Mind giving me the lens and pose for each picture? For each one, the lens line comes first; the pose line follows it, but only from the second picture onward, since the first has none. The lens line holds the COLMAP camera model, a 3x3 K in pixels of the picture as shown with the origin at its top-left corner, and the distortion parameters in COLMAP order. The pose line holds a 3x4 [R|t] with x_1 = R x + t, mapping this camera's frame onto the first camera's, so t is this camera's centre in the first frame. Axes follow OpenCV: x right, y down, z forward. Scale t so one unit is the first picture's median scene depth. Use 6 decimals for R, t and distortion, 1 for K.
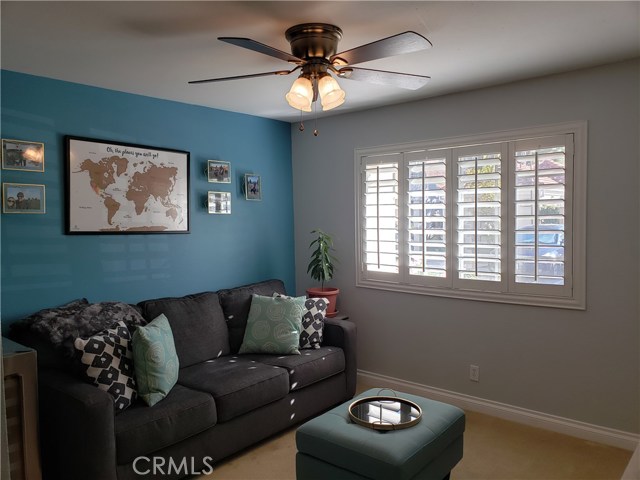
lens RADIAL K [[496.0, 0, 320.0], [0, 496.0, 240.0], [0, 0, 1]] dist [0.101991, -0.146246]
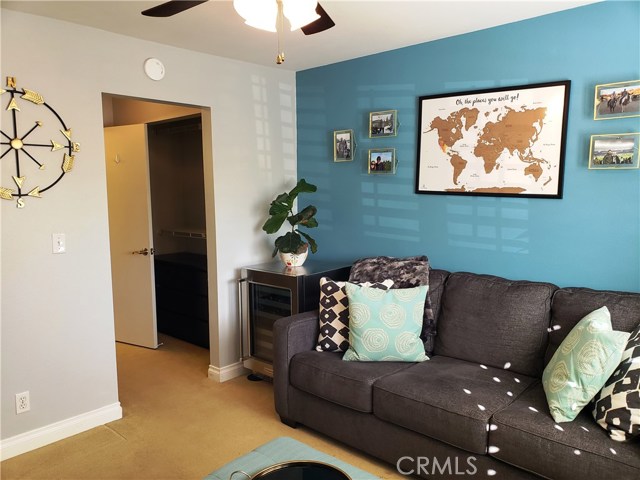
lens RADIAL K [[496.0, 0, 320.0], [0, 496.0, 240.0], [0, 0, 1]] dist [0.101991, -0.146246]
pose [[-0.020575, 0.125255, -0.991911, 0.515561], [-0.045627, 0.990970, 0.126083, -0.033116], [0.998747, 0.047852, -0.014675, 0.751337]]
